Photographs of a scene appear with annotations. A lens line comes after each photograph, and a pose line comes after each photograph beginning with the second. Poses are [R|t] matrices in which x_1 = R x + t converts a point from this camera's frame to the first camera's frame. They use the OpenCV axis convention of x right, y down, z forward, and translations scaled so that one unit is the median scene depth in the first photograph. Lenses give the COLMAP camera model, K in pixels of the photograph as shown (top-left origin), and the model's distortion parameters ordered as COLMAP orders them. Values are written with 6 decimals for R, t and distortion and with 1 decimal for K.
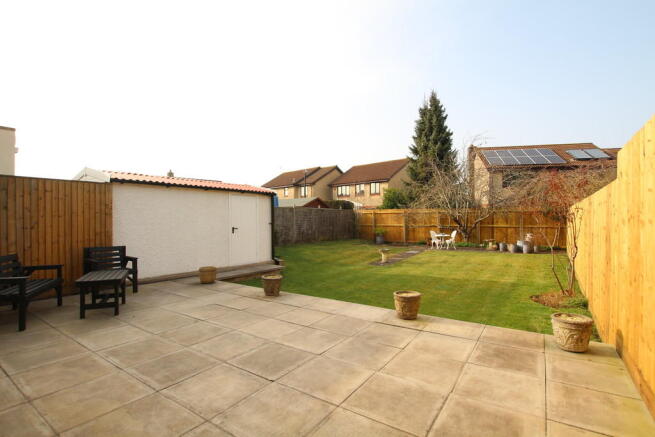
lens RADIAL K [[338.3, 0, 327.5], [0, 338.3, 218.5], [0, 0, 1]] dist [-0.000266, 0.000016]
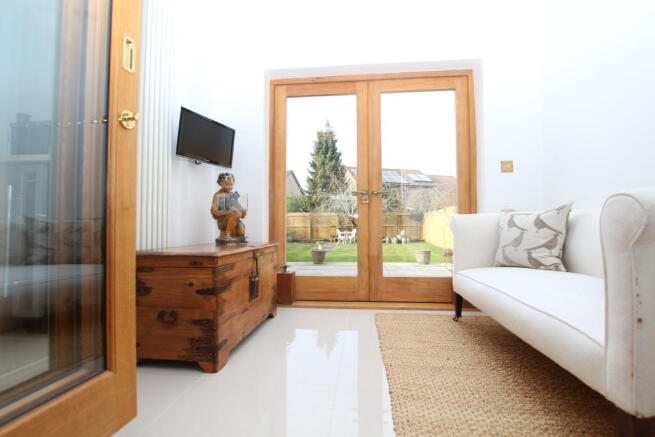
lens RADIAL K [[338.3, 0, 327.5], [0, 338.3, 218.5], [0, 0, 1]] dist [-0.000266, 0.000016]
pose [[0.879040, 0.012576, 0.476582, -0.290314], [0.000304, 0.999637, -0.026940, 0.025632], [-0.476748, 0.023827, 0.878717, -0.089128]]
